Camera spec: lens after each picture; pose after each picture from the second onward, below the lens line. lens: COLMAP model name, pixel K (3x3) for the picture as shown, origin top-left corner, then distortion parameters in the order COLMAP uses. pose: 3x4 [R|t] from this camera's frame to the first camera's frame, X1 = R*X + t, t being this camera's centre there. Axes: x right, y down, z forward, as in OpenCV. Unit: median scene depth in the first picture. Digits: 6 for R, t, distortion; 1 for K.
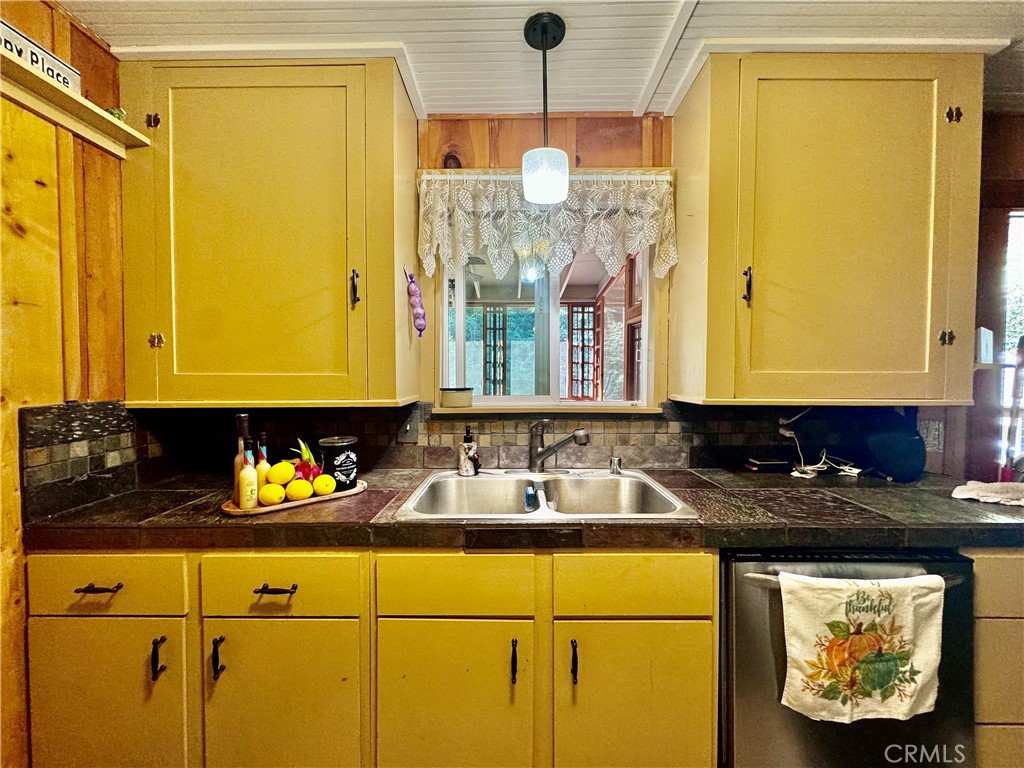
lens RADIAL K [[409.3, 0, 512.6], [0, 409.3, 379.4], [0, 0, 1]] dist [0.000693, 0.000208]
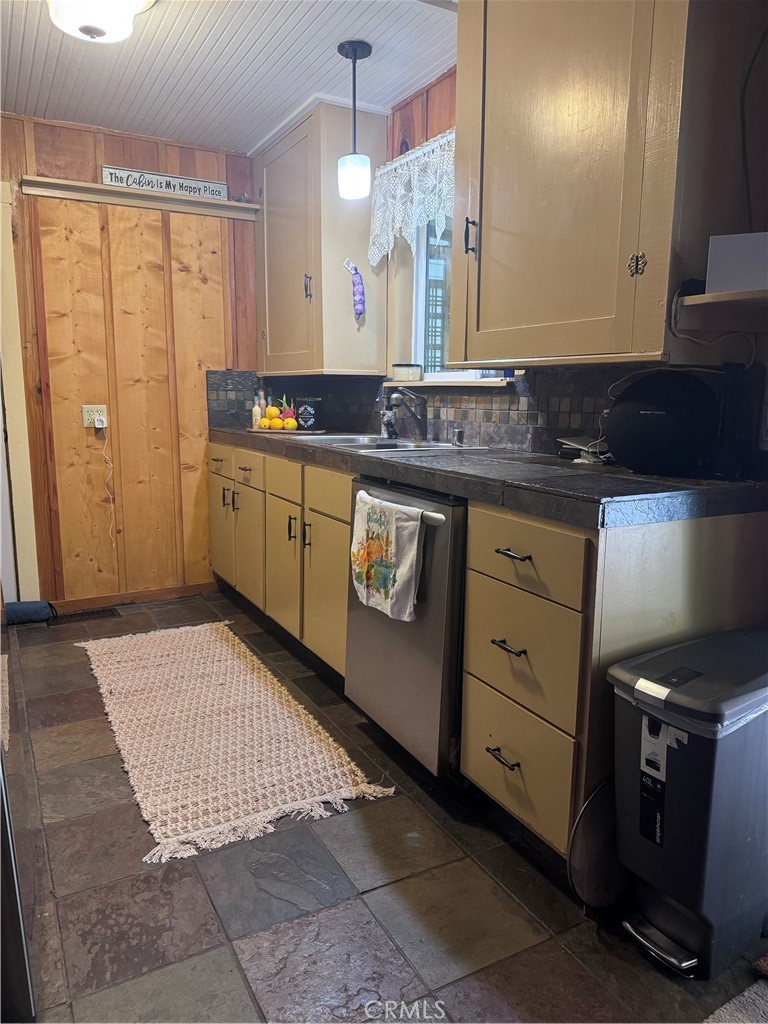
lens RADIAL K [[722.0, 0, 384.0], [0, 722.0, 512.0], [0, 0, 1]] dist [0.084930, -0.125928]
pose [[0.484161, 0.151591, -0.861747, 2.139056], [-0.032709, 0.987325, 0.155304, 0.152125], [0.874367, -0.047005, 0.482983, -0.018295]]
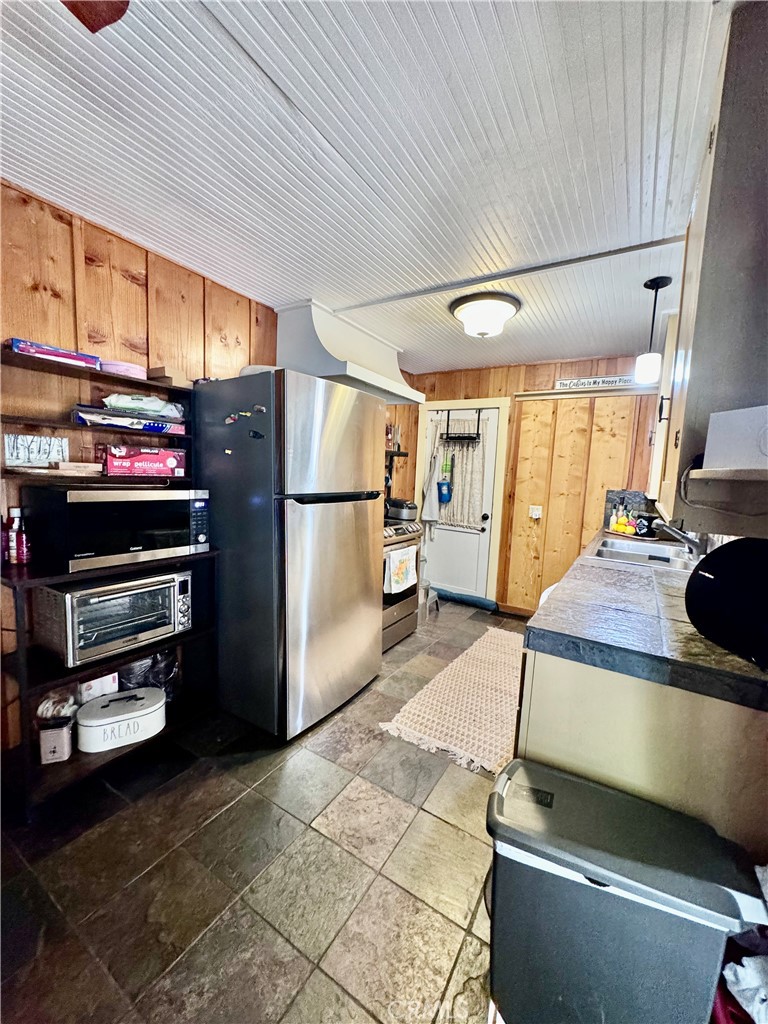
lens RADIAL K [[409.3, 0, 384.0], [0, 409.3, 512.0], [0, 0, 1]] dist [0.000693, 0.000208]
pose [[-0.521980, 0.063929, -0.850558, 2.163930], [-0.072491, 0.990255, 0.118916, -0.014266], [0.849872, 0.123730, -0.512259, 1.013843]]
